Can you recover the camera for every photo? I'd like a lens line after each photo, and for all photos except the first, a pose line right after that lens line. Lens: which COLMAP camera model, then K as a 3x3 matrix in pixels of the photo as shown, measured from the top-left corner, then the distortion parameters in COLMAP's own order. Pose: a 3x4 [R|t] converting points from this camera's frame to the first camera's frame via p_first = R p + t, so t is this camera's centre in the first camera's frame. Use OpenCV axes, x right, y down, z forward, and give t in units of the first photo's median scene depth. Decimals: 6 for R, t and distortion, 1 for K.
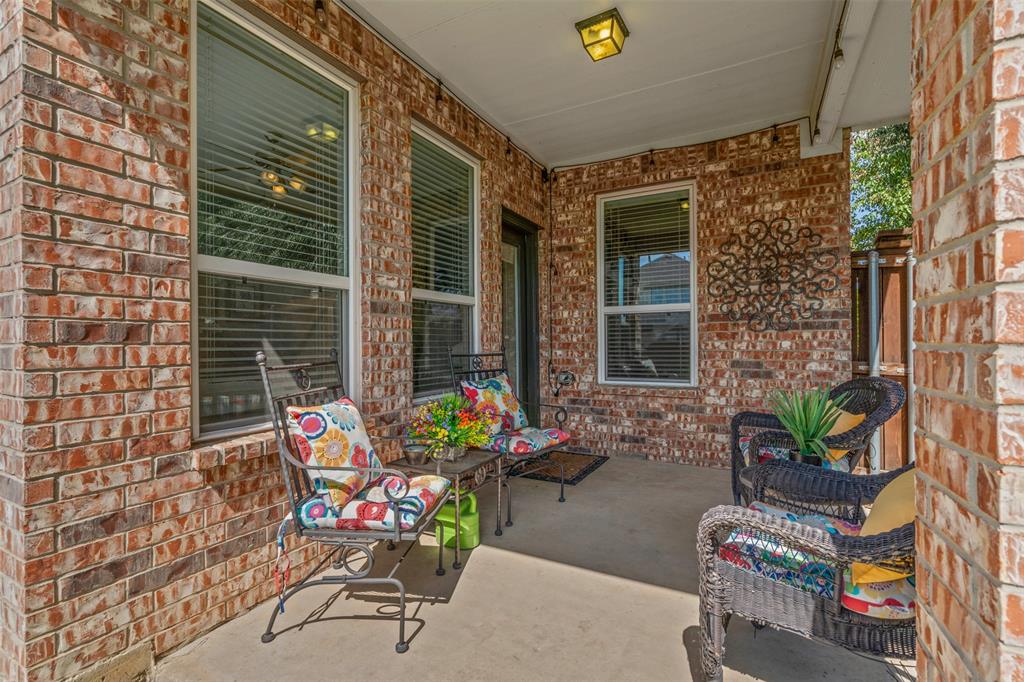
lens RADIAL K [[465.3, 0, 510.4], [0, 465.3, 339.7], [0, 0, 1]] dist [-0.002263, 0.001600]
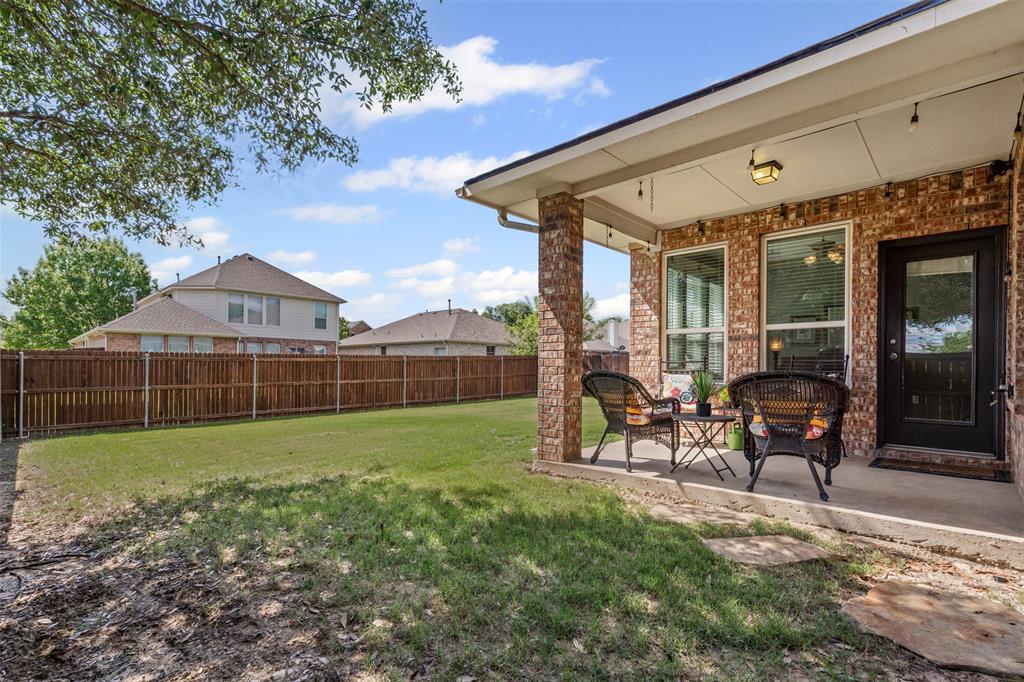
lens RADIAL K [[465.3, 0, 507.7], [0, 465.3, 370.3], [0, 0, 1]] dist [-0.002263, 0.001600]
pose [[-0.263071, 0.007550, -0.964747, 1.721070], [-0.000318, 0.999969, 0.007913, 0.053604], [0.964776, 0.002388, -0.263060, 0.435914]]
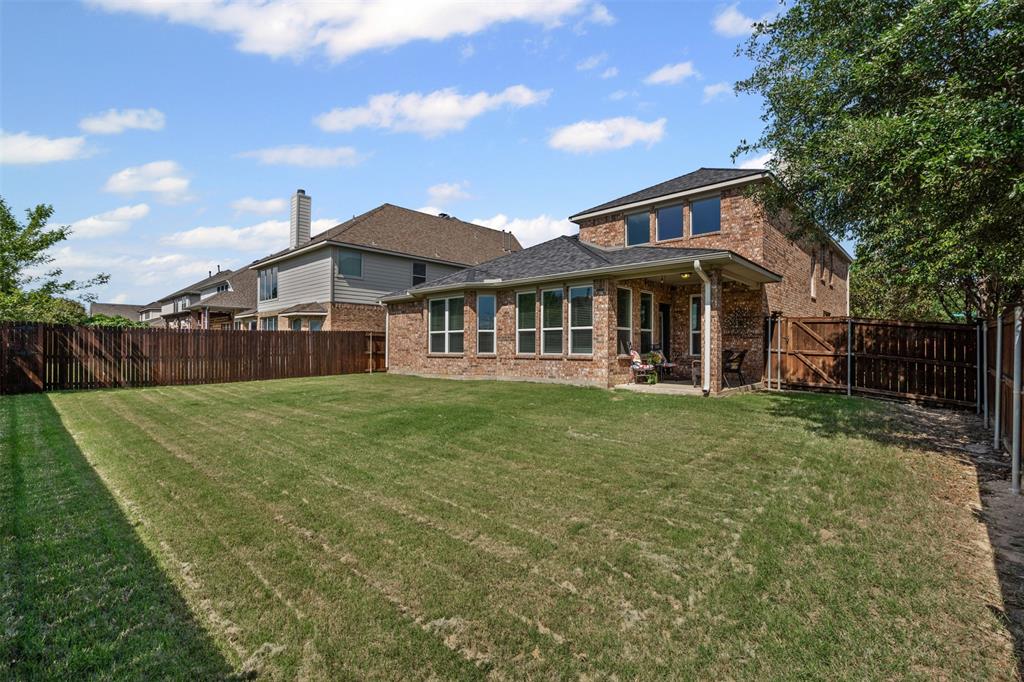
lens RADIAL K [[465.3, 0, 509.2], [0, 465.3, 341.0], [0, 0, 1]] dist [-0.002263, 0.001600]
pose [[0.966945, 0.007238, -0.254882, -0.257242], [-0.009625, 0.999921, -0.008119, 0.046093], [0.254803, 0.010304, 0.966938, -3.174932]]
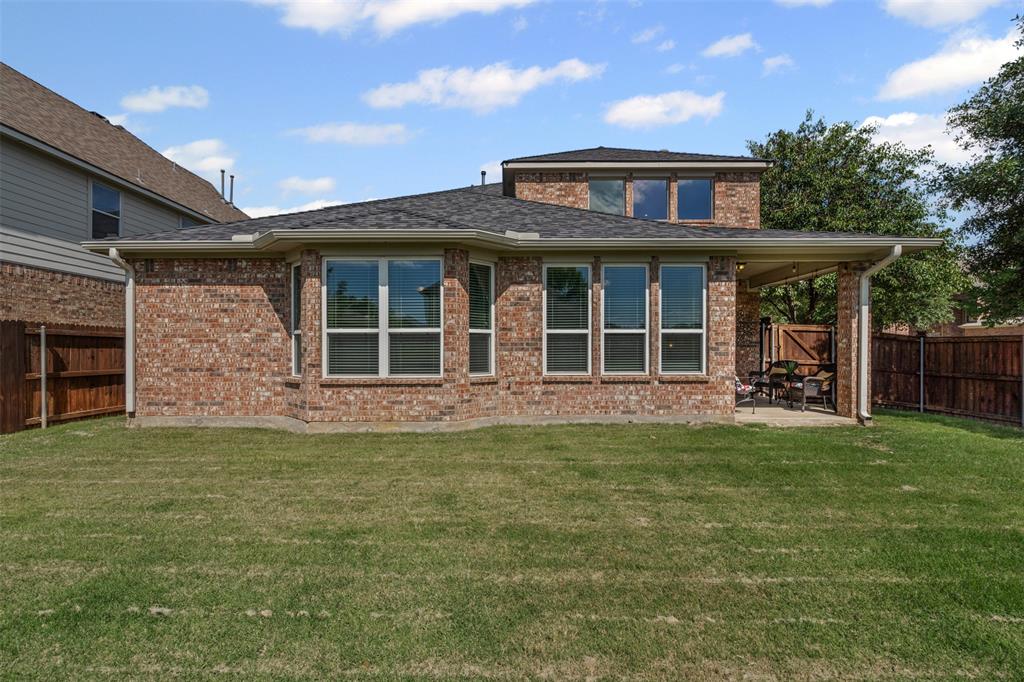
lens RADIAL K [[465.3, 0, 502.5], [0, 465.3, 348.7], [0, 0, 1]] dist [-0.002263, 0.001600]
pose [[0.881107, 0.008151, 0.472847, -2.529550], [-0.009580, 0.999954, 0.000613, 0.001630], [-0.472820, -0.005070, 0.881144, -1.066909]]
